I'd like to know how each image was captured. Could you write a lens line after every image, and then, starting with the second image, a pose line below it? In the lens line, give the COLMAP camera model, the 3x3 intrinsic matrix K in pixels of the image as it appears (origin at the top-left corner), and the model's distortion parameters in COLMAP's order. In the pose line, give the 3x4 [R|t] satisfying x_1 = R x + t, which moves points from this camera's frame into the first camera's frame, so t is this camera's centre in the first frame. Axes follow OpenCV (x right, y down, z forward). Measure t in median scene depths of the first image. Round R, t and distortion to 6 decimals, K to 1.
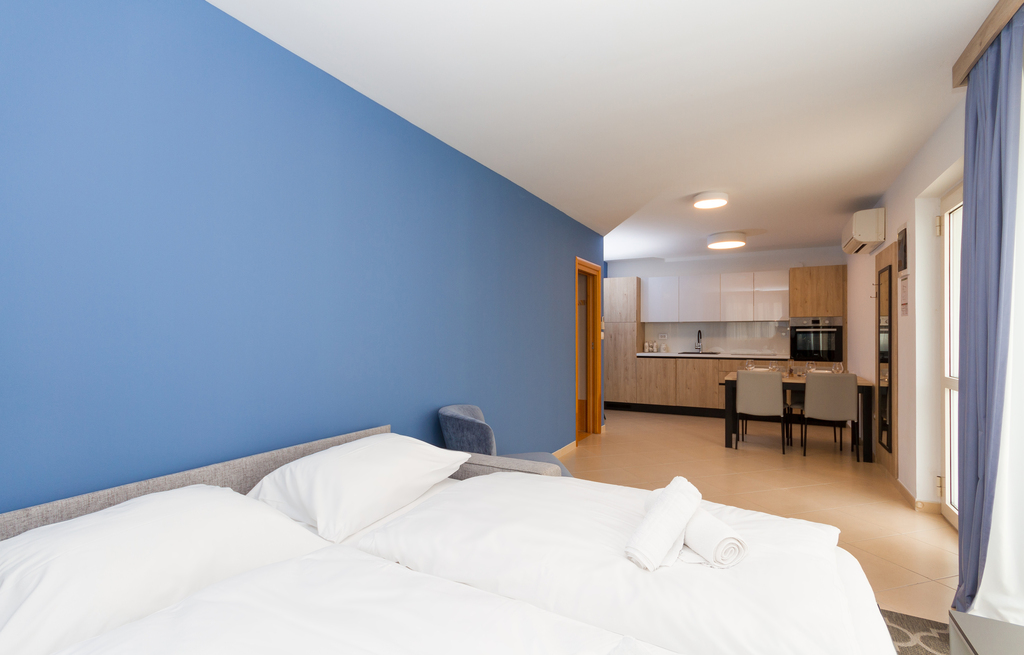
lens RADIAL K [[497.5, 0, 536.4], [0, 497.5, 333.0], [0, 0, 1]] dist [0.084920, 0.000082]
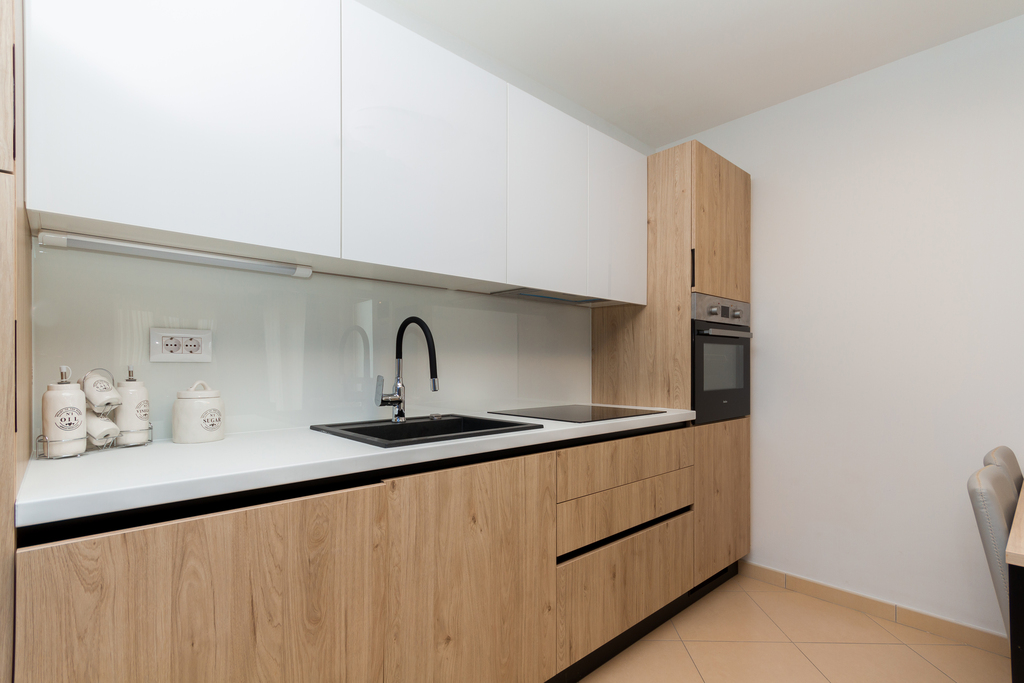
lens RADIAL K [[475.4, 0, 516.7], [0, 475.4, 348.9], [0, 0, 1]] dist [0.013290, 0.000118]
pose [[0.375838, 0.028254, 0.926254, 0.155149], [-0.001465, 0.999552, -0.029896, 0.013566], [-0.926684, 0.009879, 0.375711, 0.915570]]
